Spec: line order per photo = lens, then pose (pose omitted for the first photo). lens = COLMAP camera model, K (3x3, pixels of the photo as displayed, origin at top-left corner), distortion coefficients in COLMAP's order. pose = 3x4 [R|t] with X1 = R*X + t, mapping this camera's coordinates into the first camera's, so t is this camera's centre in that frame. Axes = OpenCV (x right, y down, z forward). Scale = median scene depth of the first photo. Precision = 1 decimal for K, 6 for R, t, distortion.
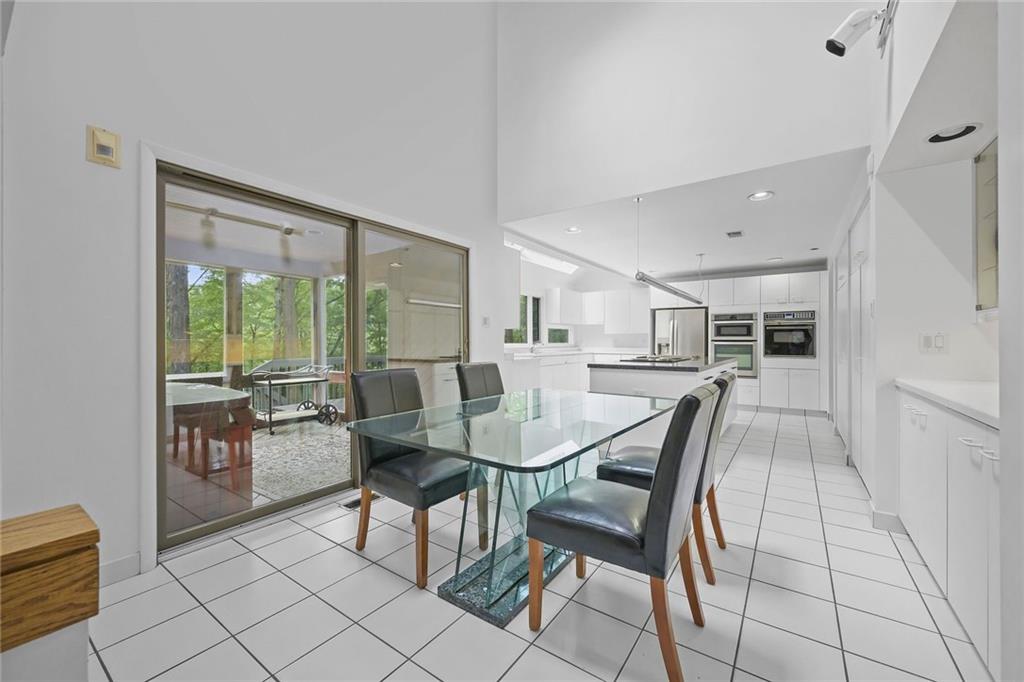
lens RADIAL K [[401.9, 0, 510.4], [0, 401.9, 343.6], [0, 0, 1]] dist [-0.000216, 0.000141]
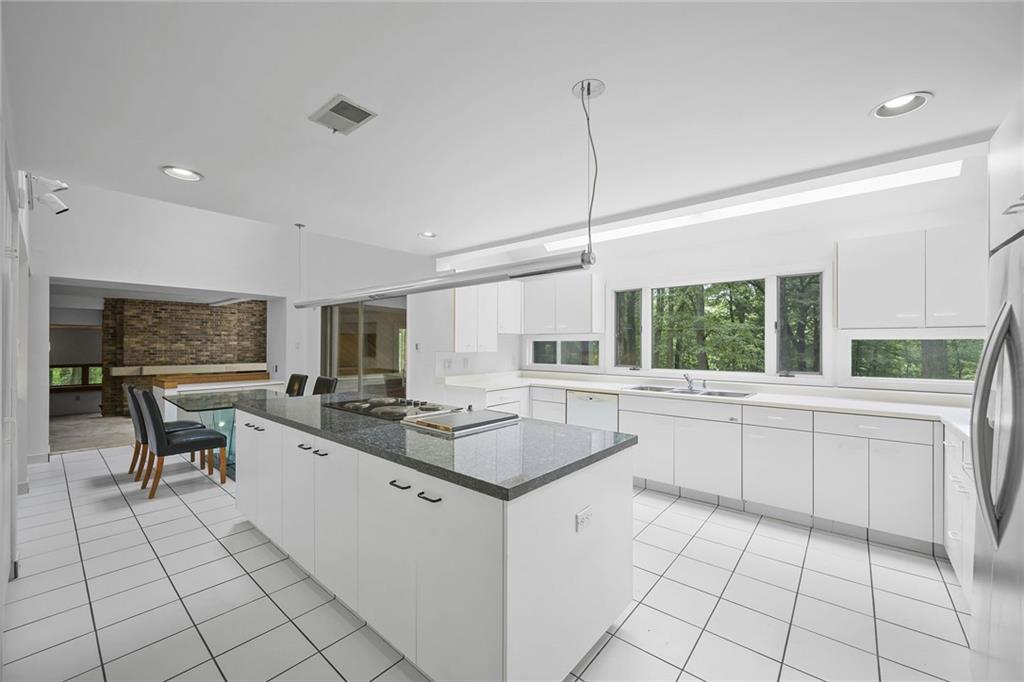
lens RADIAL K [[401.9, 0, 510.4], [0, 401.9, 343.6], [0, 0, 1]] dist [-0.000216, 0.000141]
pose [[-0.095852, -0.004490, -0.995385, 0.672759], [-0.005959, 0.999974, -0.003937, -0.038778], [0.995378, 0.005555, -0.095876, 0.871500]]
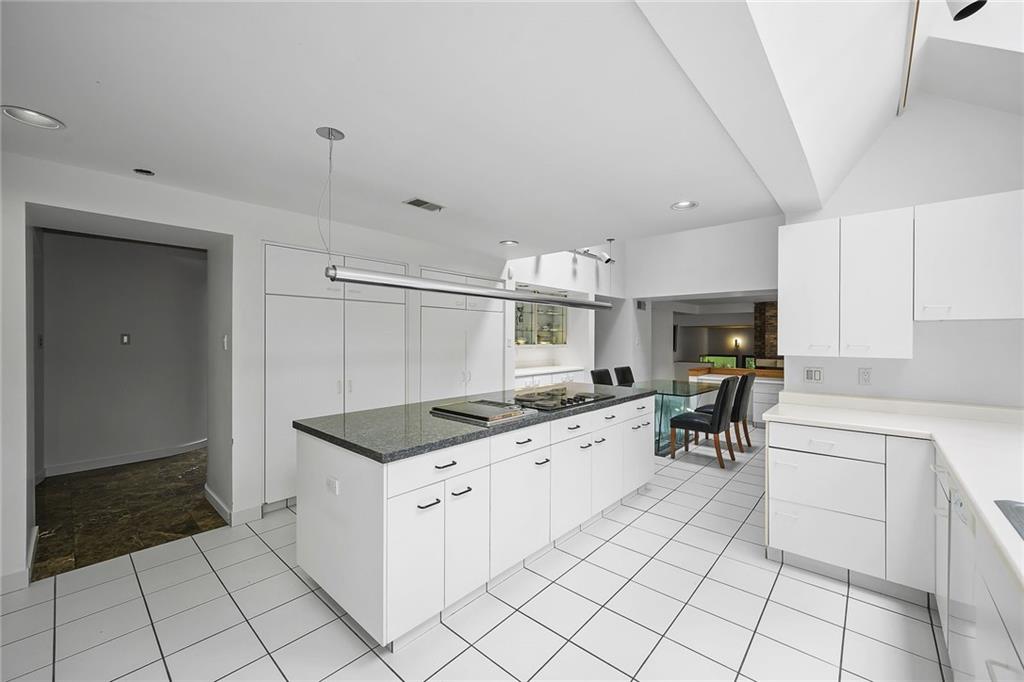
lens RADIAL K [[401.9, 0, 510.4], [0, 401.9, 343.6], [0, 0, 1]] dist [-0.000216, 0.000141]
pose [[-0.992849, -0.001932, 0.119359, 0.253687], [-0.000200, 0.999895, 0.014519, -0.043584], [-0.119374, 0.014392, -0.992745, 1.177164]]
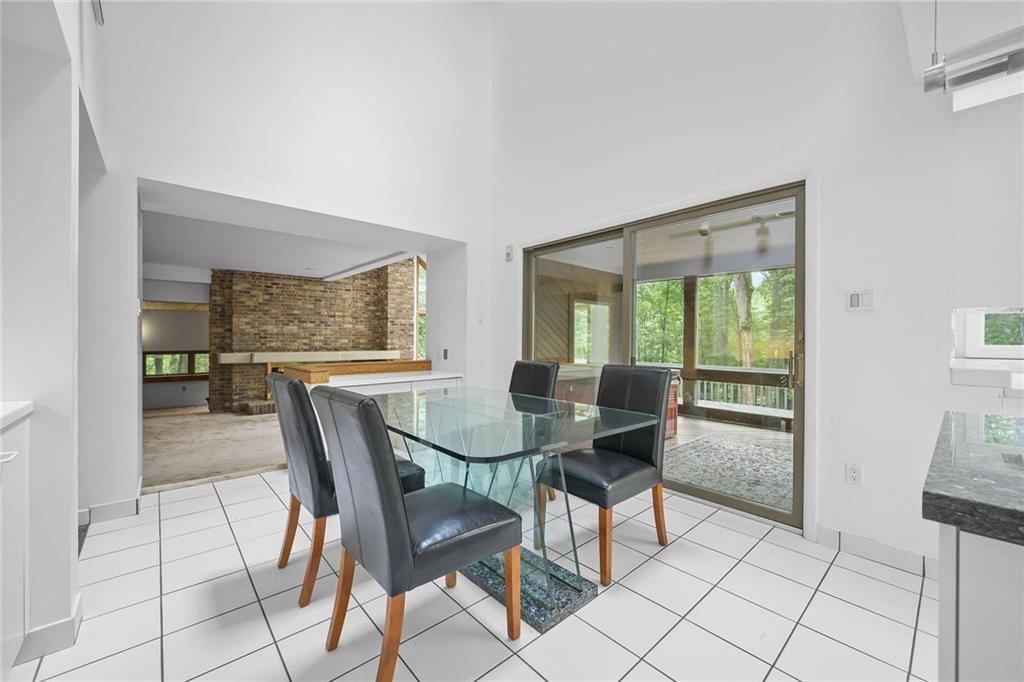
lens RADIAL K [[399.9, 0, 512.0], [0, 399.9, 341.0], [0, 0, 1]] dist [-0.001250, -0.000144]
pose [[-0.229897, 0.003099, -0.973210, 0.337405], [-0.008401, 0.999951, 0.005168, -0.001470], [0.973179, 0.009364, -0.229859, 0.436633]]
